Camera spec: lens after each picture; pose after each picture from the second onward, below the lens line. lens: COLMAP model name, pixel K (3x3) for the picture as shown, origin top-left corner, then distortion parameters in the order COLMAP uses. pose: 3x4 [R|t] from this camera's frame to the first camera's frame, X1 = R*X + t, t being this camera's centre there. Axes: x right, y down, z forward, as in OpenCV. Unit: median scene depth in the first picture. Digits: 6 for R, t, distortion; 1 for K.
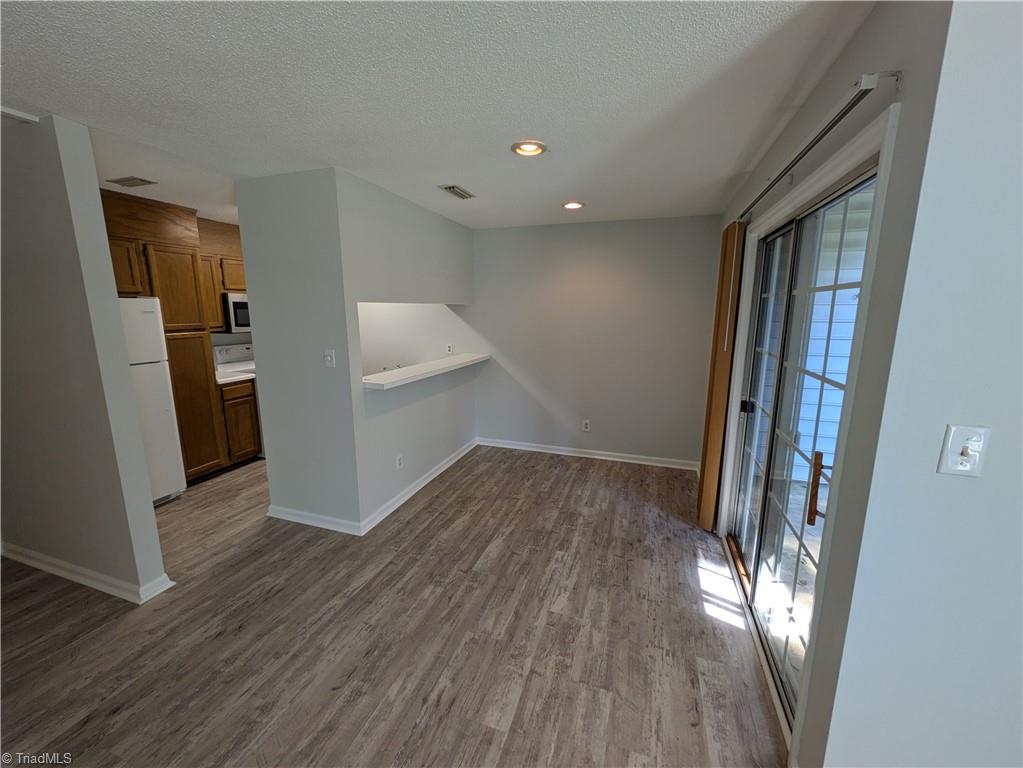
lens RADIAL K [[402.3, 0, 509.6], [0, 402.3, 381.4], [0, 0, 1]] dist [0.000588, -0.001299]
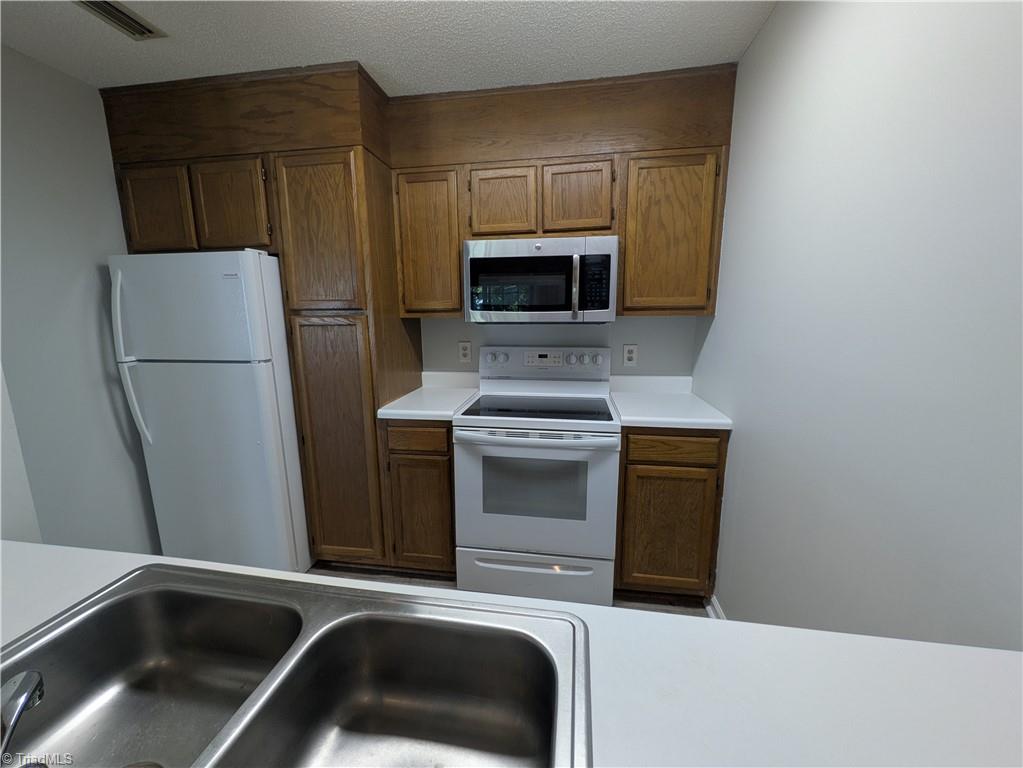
lens RADIAL K [[402.3, 0, 507.4], [0, 402.3, 384.4], [0, 0, 1]] dist [0.000588, -0.001299]
pose [[0.174867, 0.176057, -0.968723, -0.254295], [-0.165817, 0.975096, 0.147284, -0.178808], [0.970529, 0.134875, 0.199706, 1.348109]]
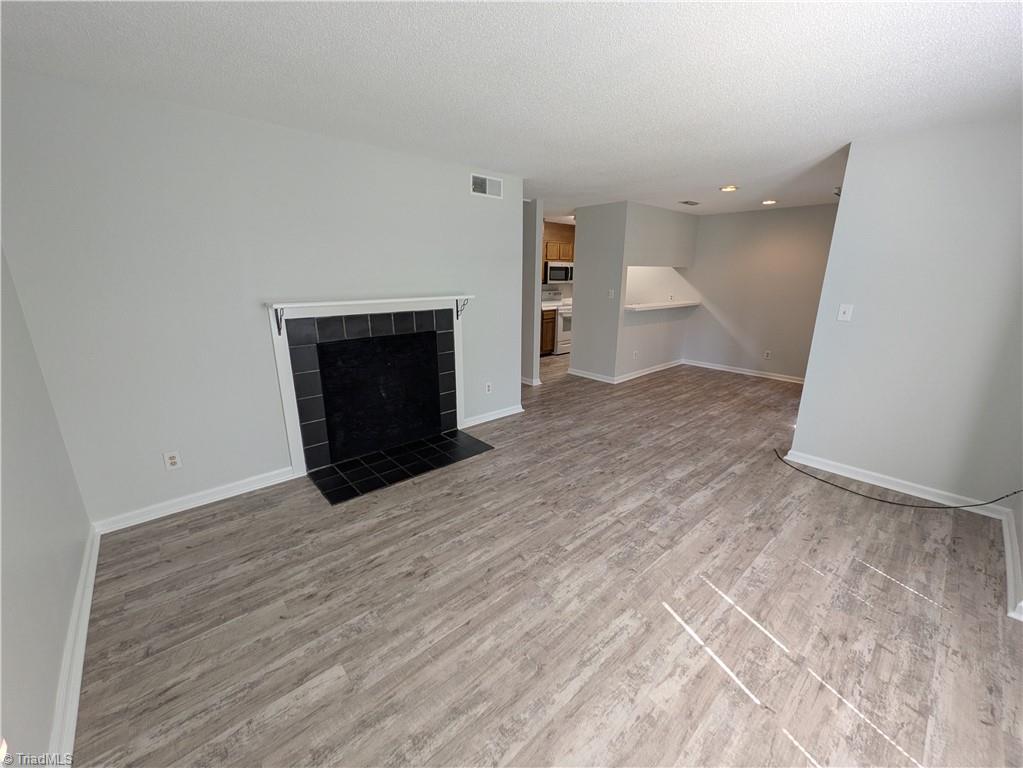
lens RADIAL K [[402.3, 0, 508.2], [0, 402.3, 385.4], [0, 0, 1]] dist [0.000588, -0.001299]
pose [[0.867118, 0.134134, -0.479702, 0.137605], [-0.089240, 0.989312, 0.115319, 0.200870], [0.490043, -0.057187, 0.869821, -1.000573]]
